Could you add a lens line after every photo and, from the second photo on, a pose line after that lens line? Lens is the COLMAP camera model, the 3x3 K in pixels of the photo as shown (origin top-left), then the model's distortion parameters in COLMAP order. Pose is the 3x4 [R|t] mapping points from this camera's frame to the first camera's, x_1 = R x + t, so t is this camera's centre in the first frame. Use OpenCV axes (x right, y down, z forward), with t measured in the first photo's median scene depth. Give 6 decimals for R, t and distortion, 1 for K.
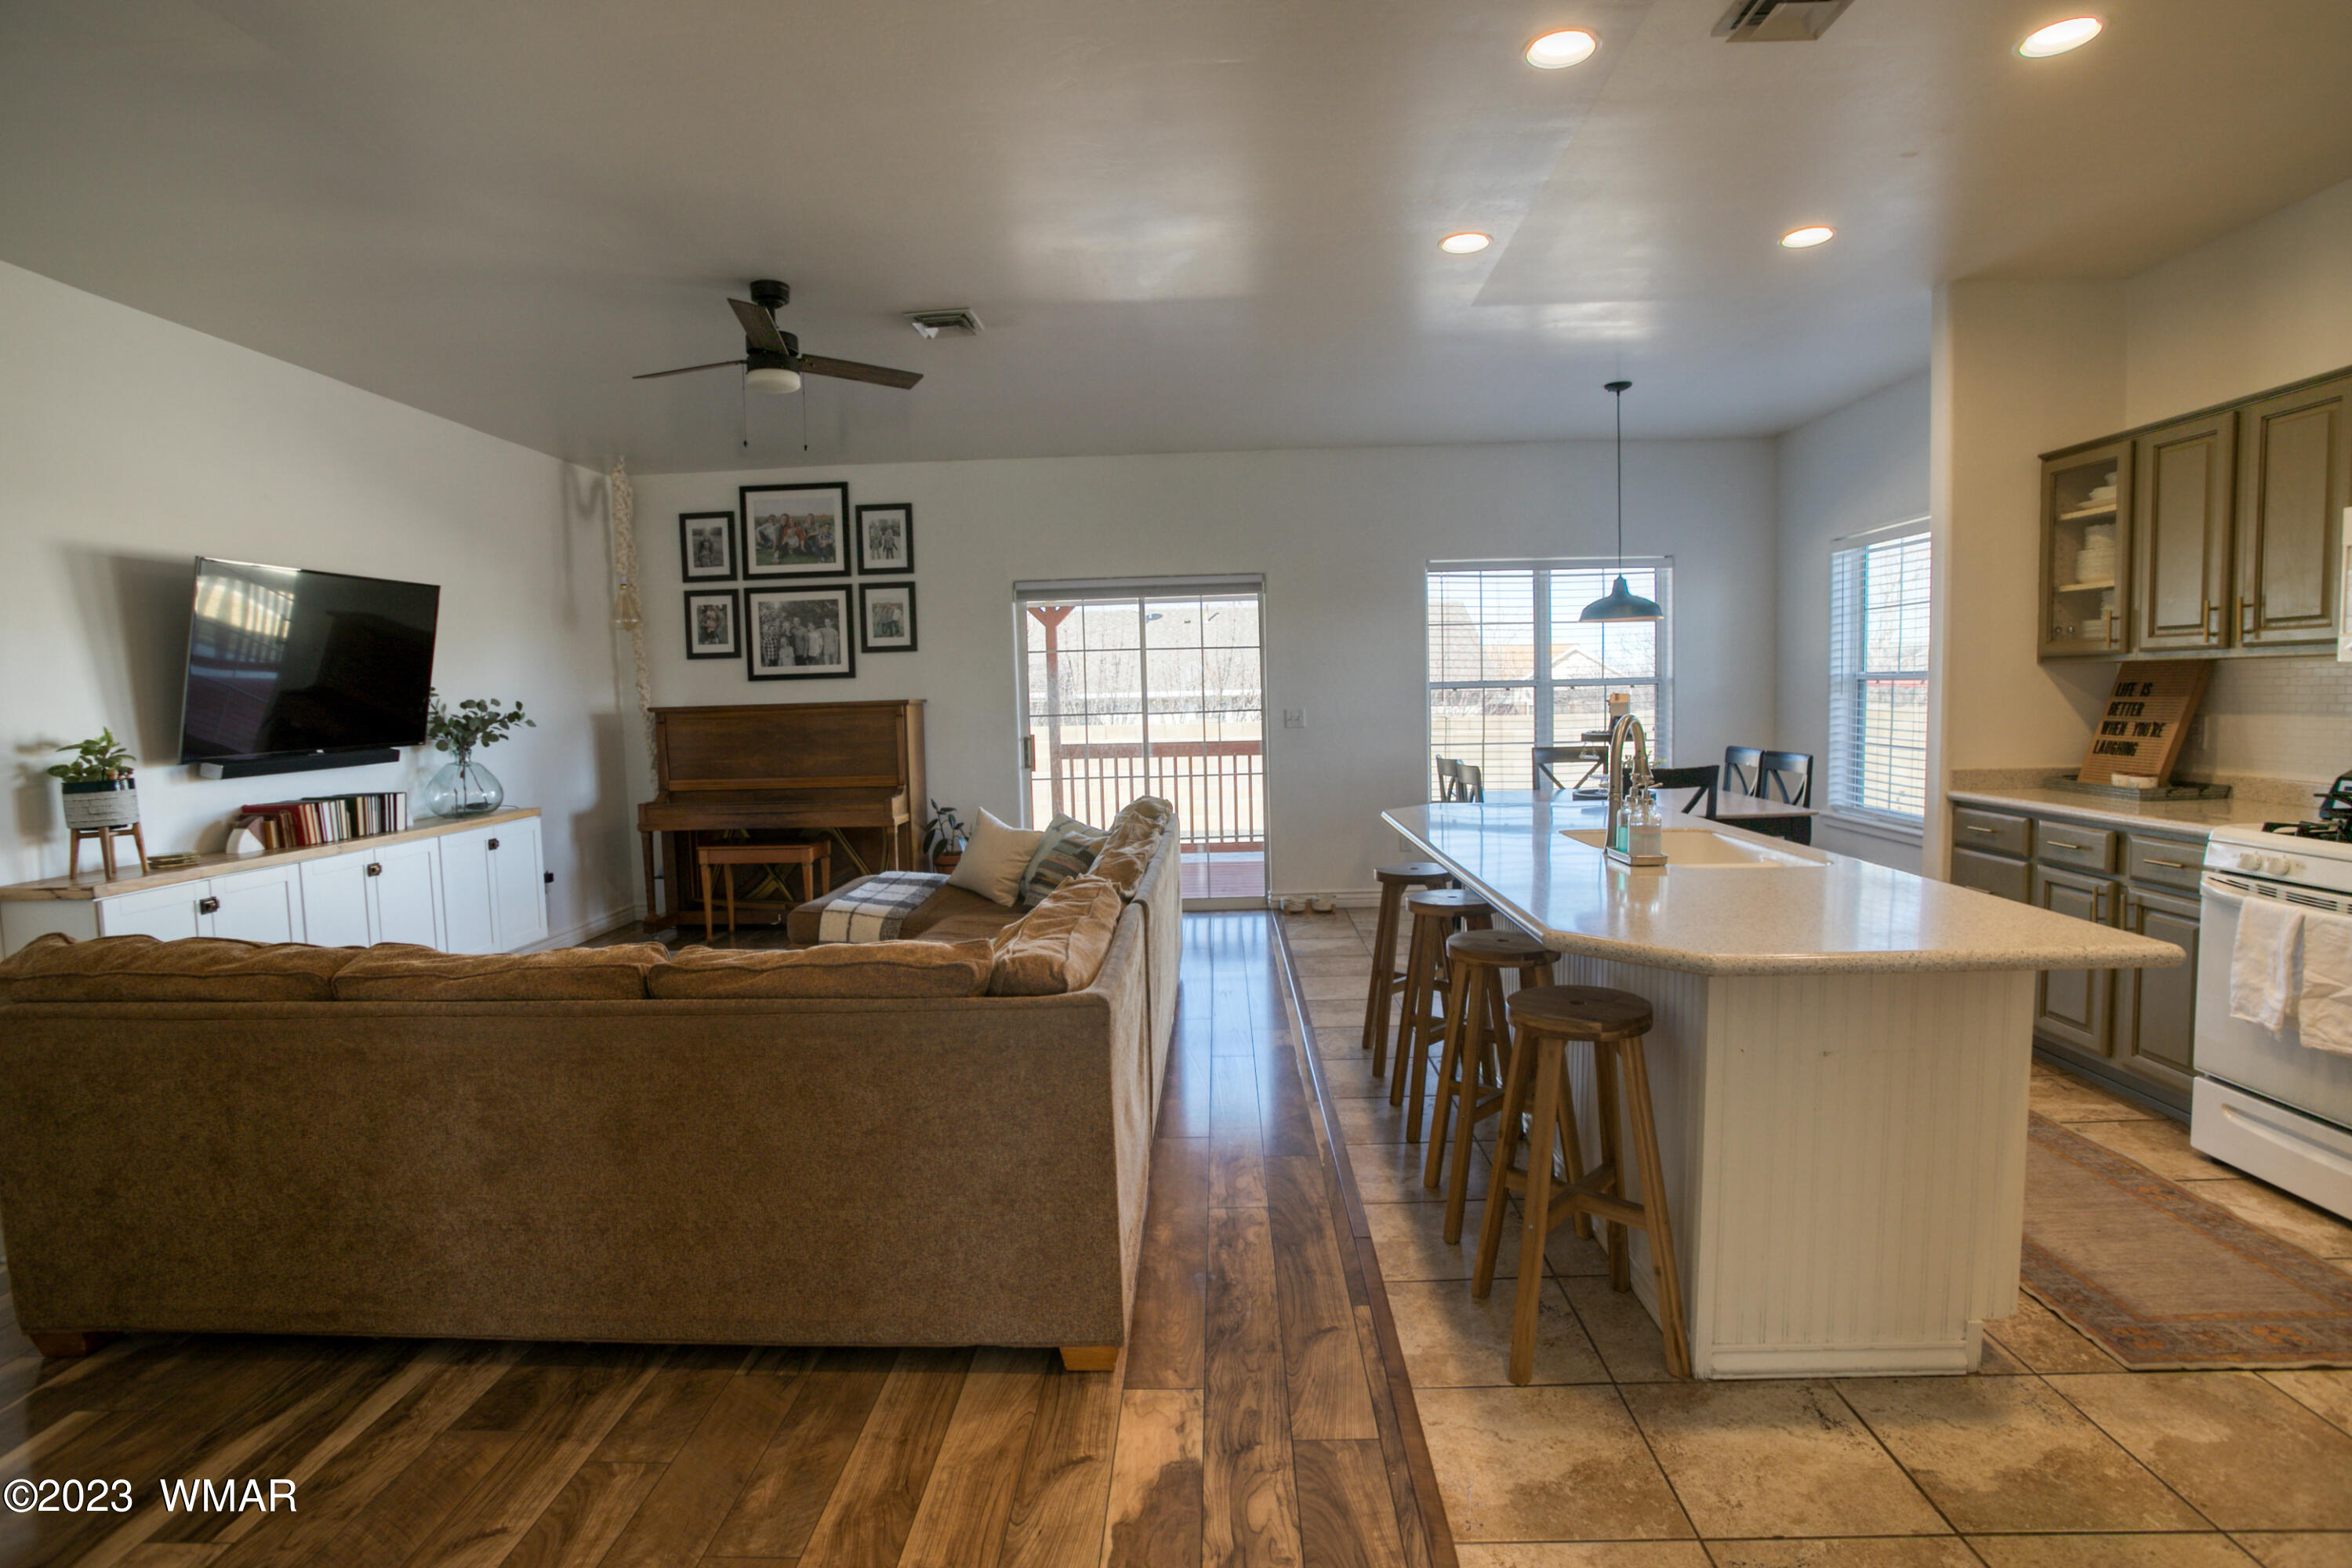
lens RADIAL K [[1160.7, 0, 1160.2], [0, 1160.7, 777.2], [0, 0, 1]] dist [-0.055202, 0.017943]
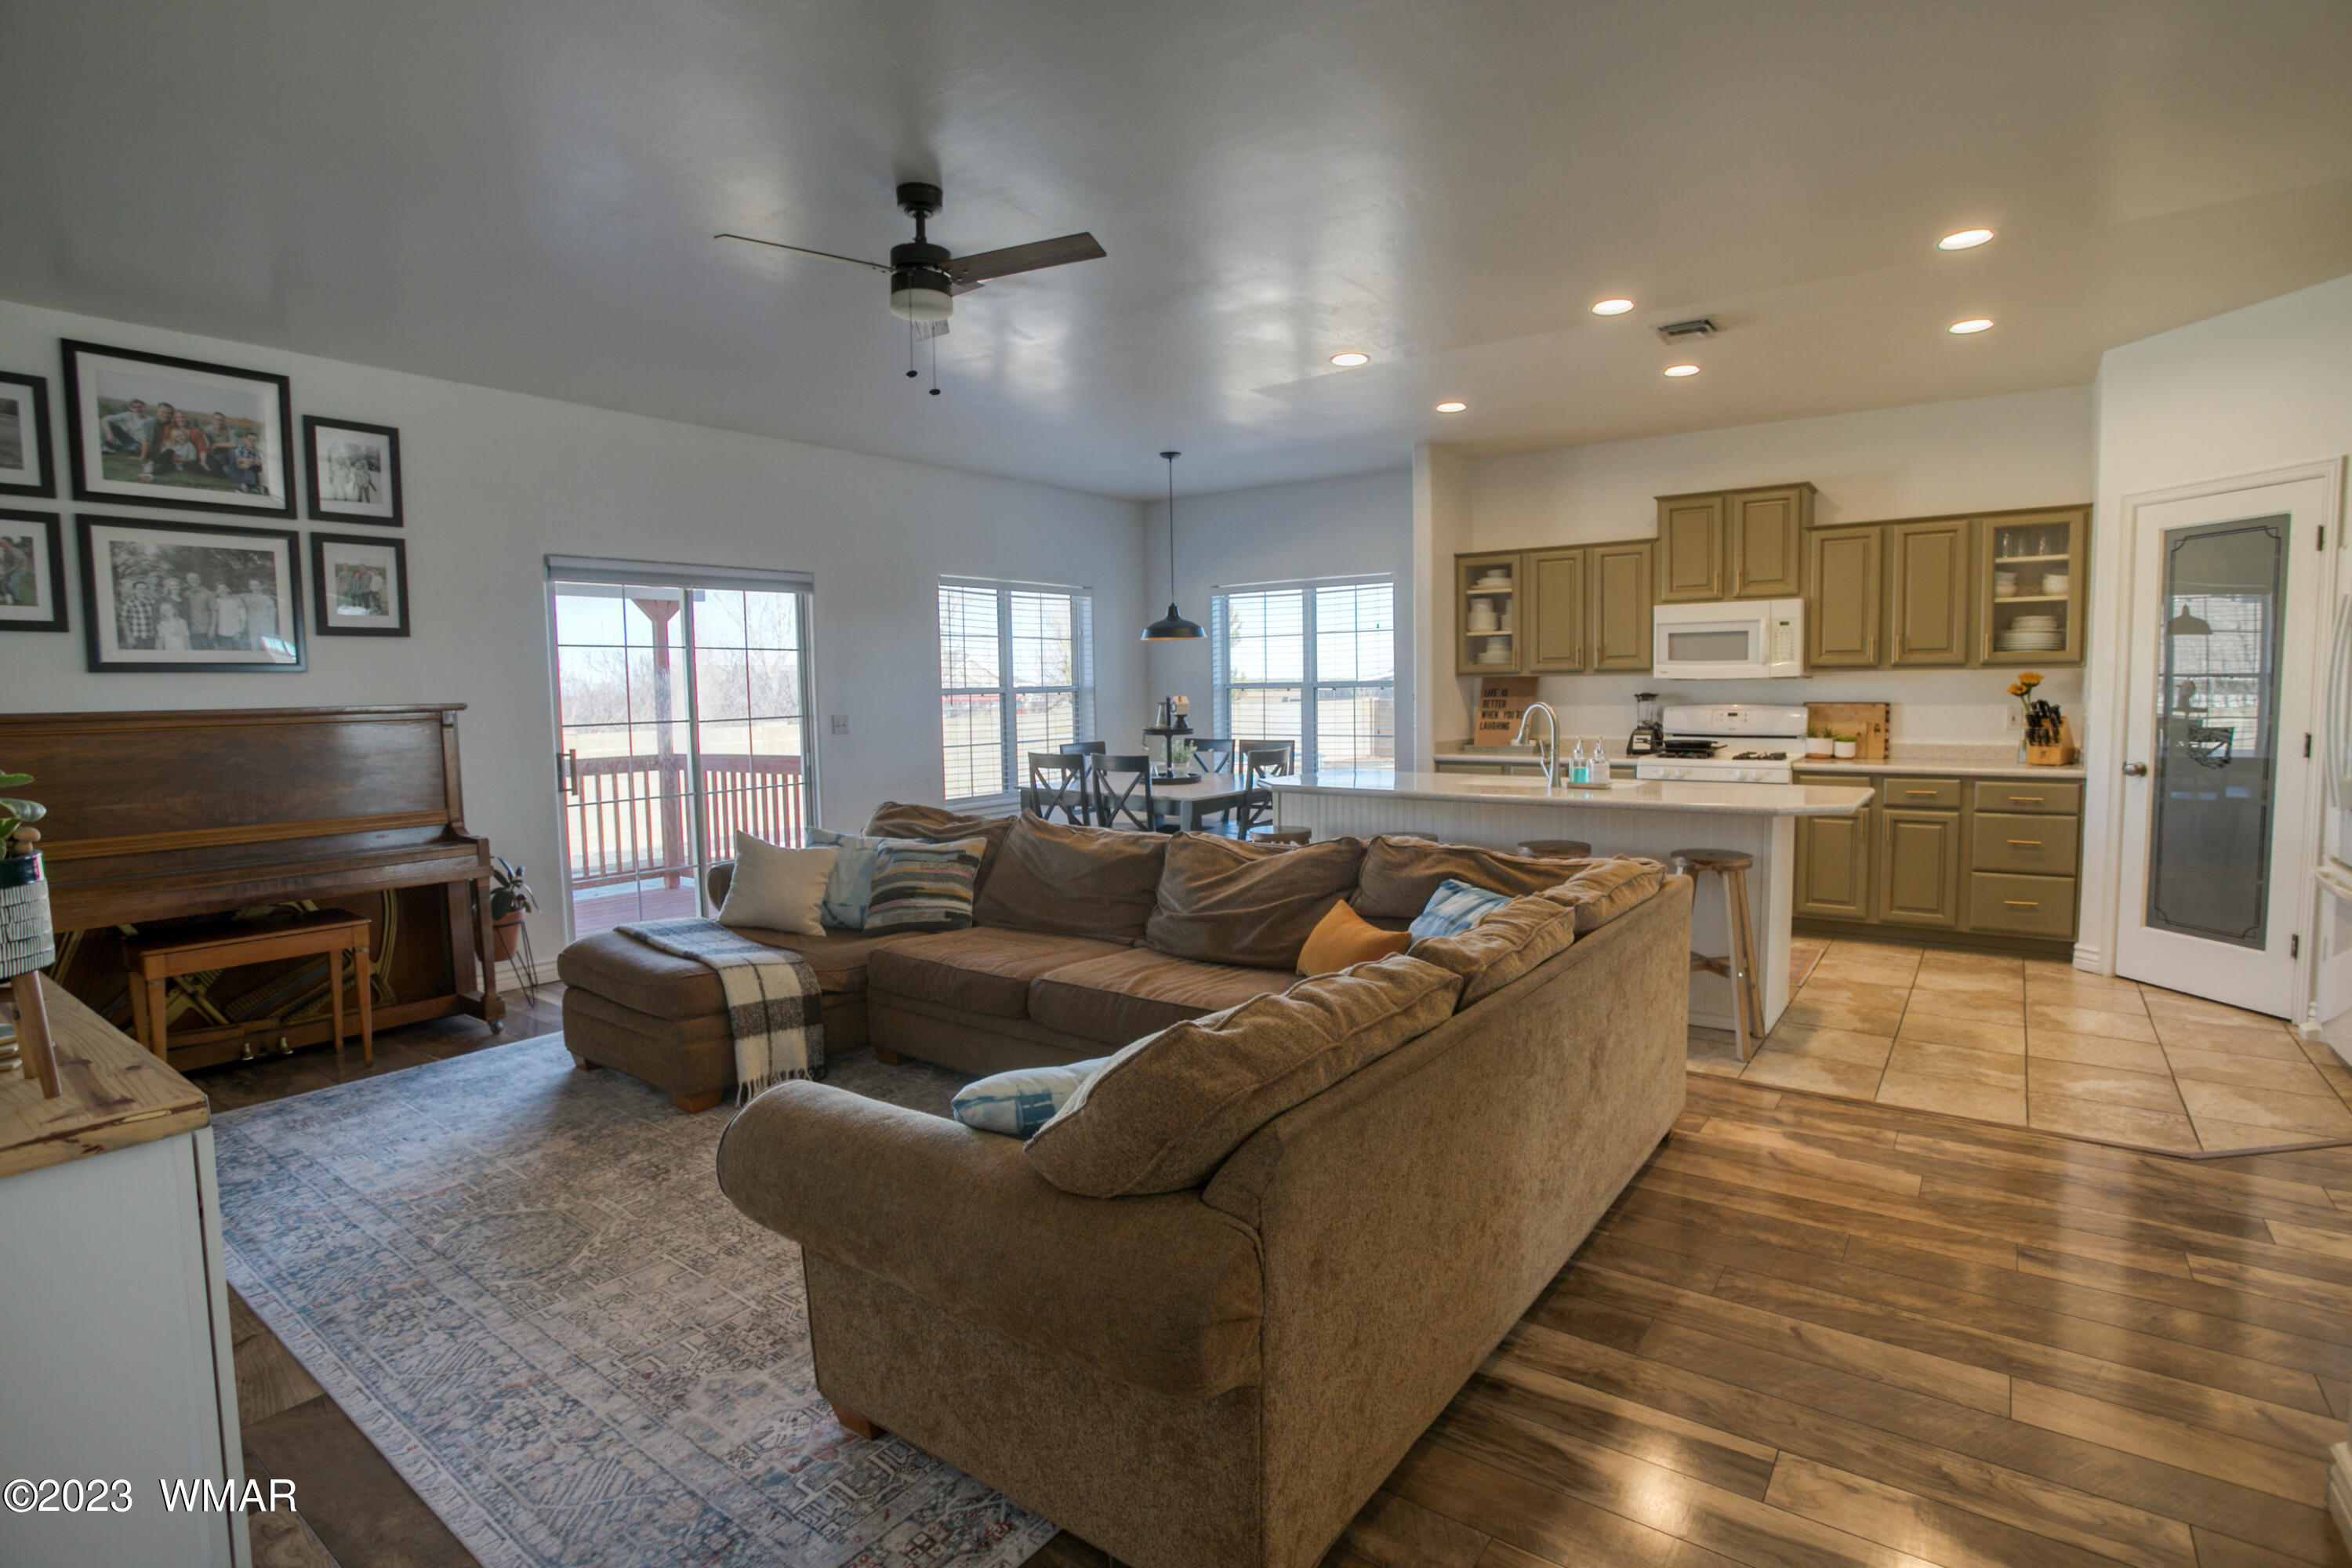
lens RADIAL K [[1160.7, 0, 1177.0], [0, 1160.7, 780.8], [0, 0, 1]] dist [-0.055202, 0.017943]
pose [[0.560533, -0.050982, 0.826561, -0.909506], [0.064252, 0.997772, 0.017970, -0.003874], [-0.825636, 0.043035, 0.562560, 0.379961]]
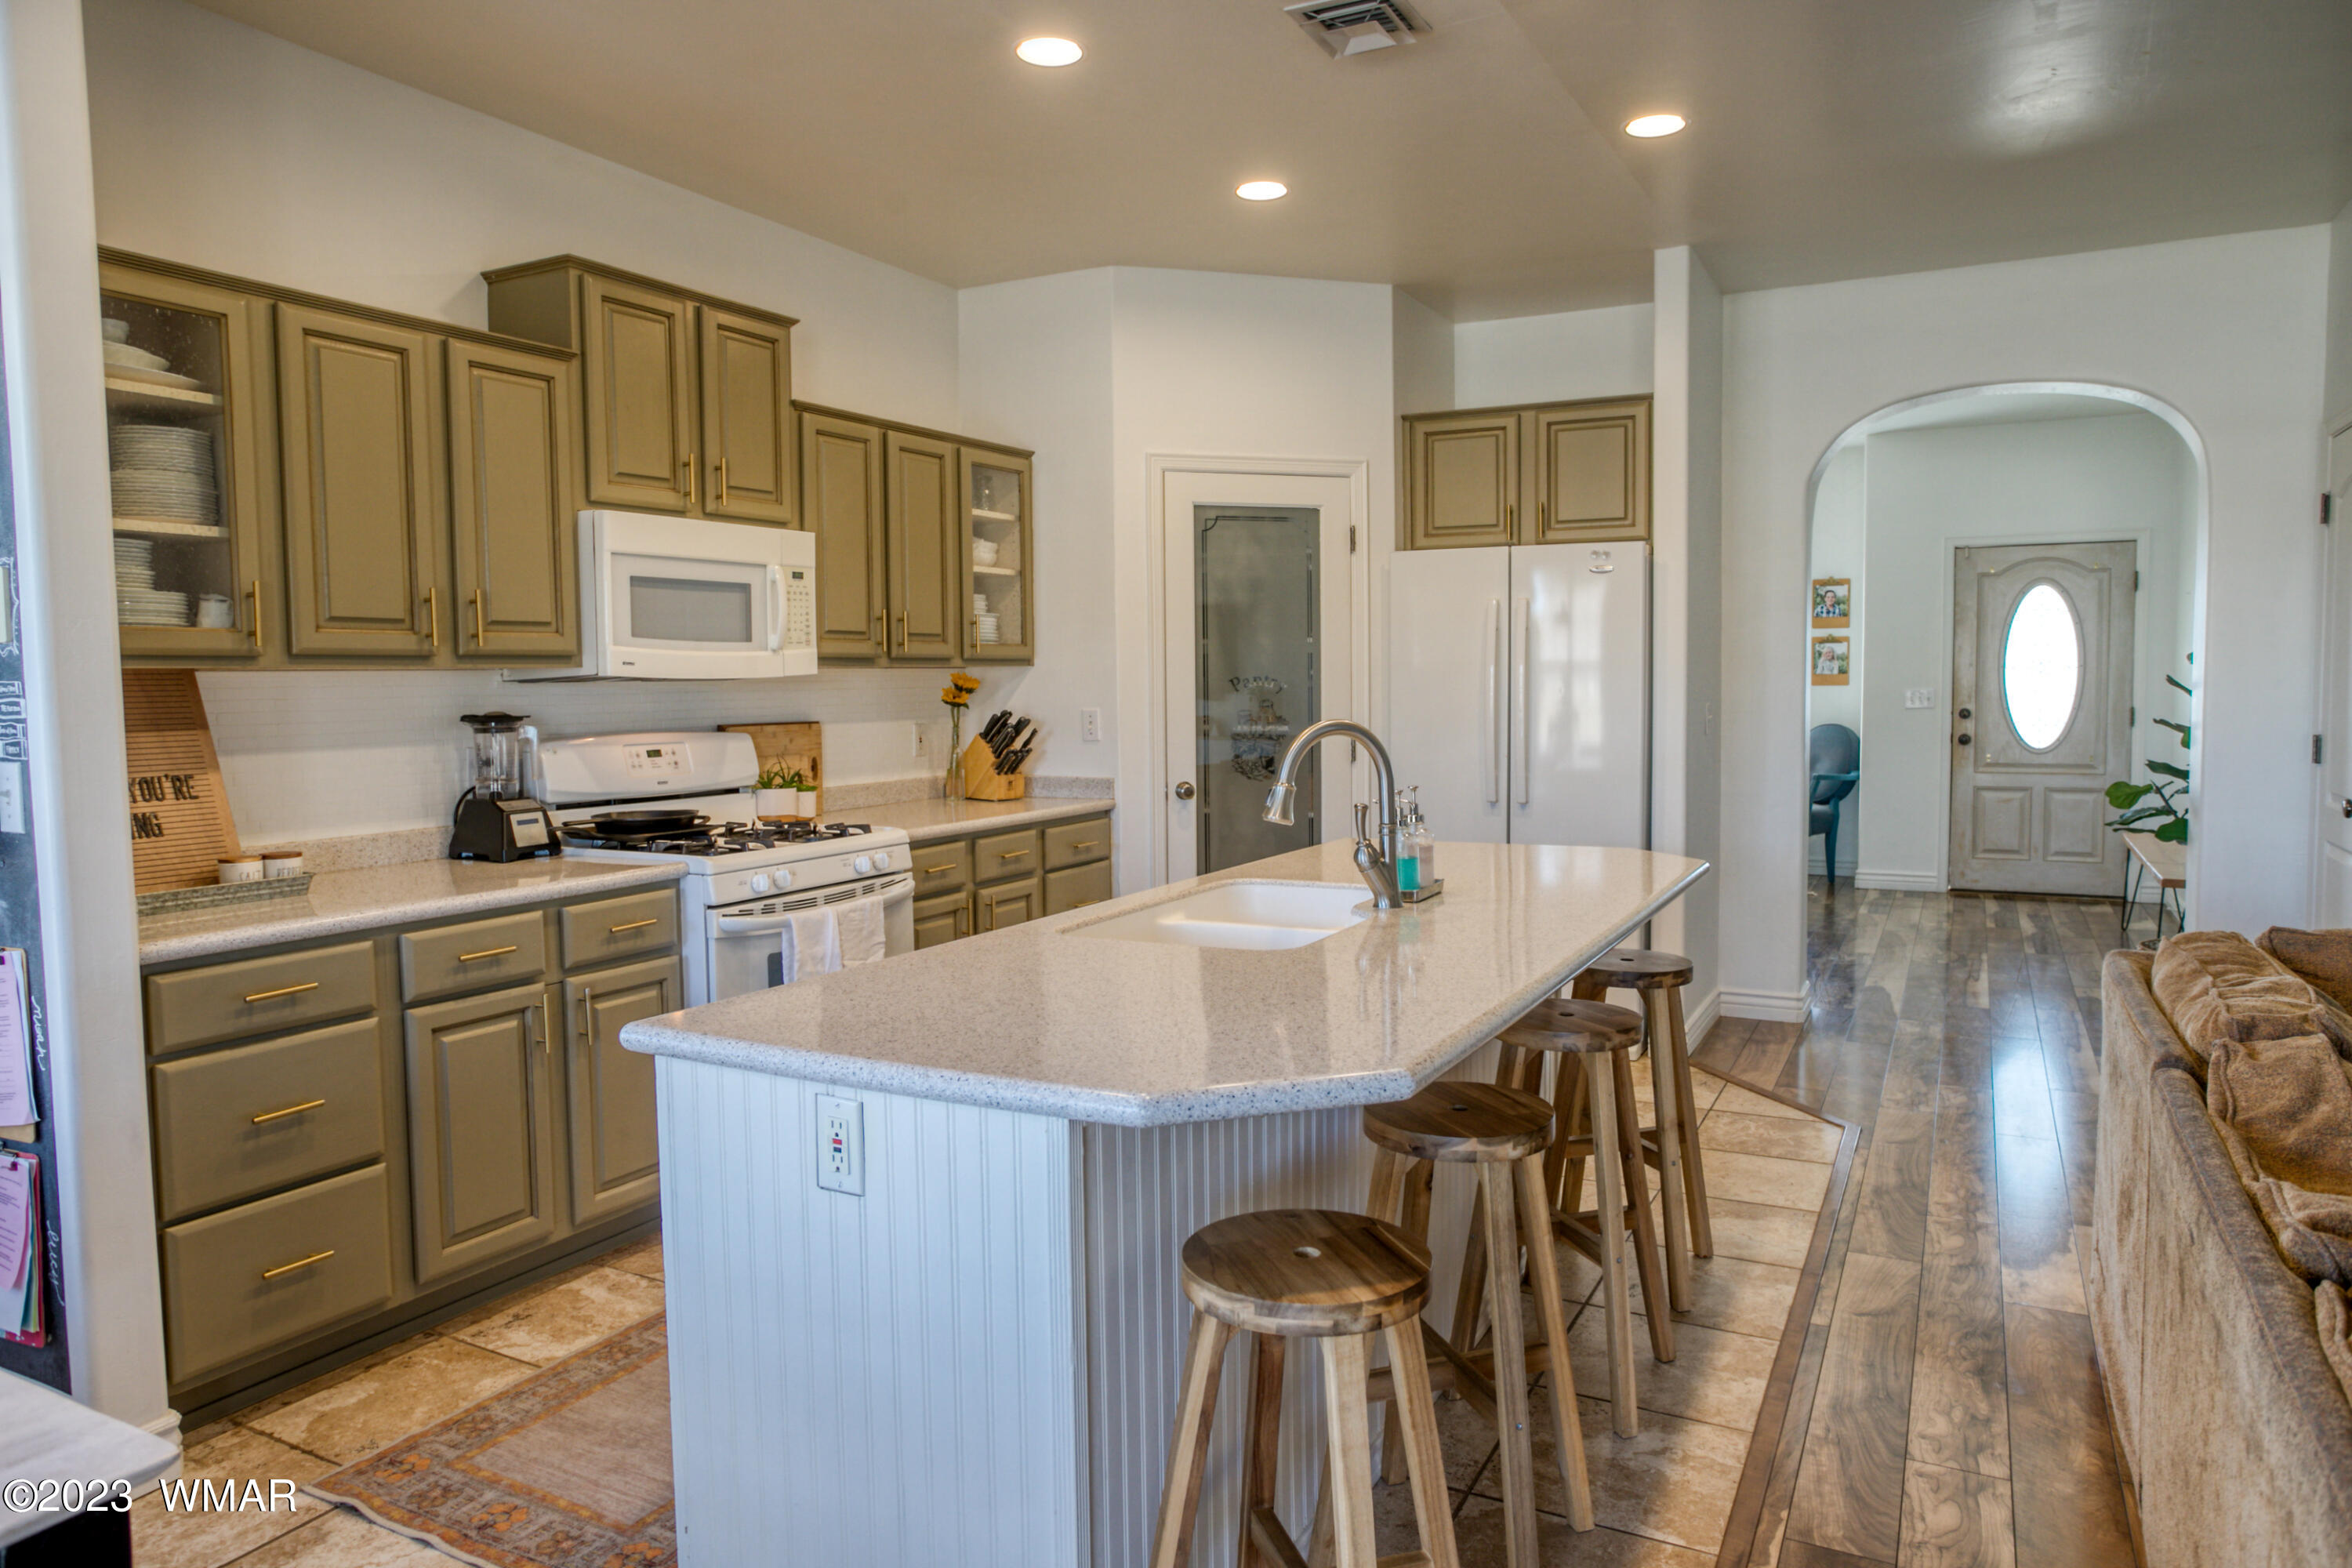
lens RADIAL K [[1483.8, 0, 1178.8], [0, 1483.8, 819.2], [0, 0, 1]] dist [-0.018139, 0.005928]
pose [[-0.902525, -0.005434, 0.430602, 0.079559], [0.066279, 0.986253, 0.151364, -0.101014], [-0.425506, 0.165150, -0.889759, 1.368950]]
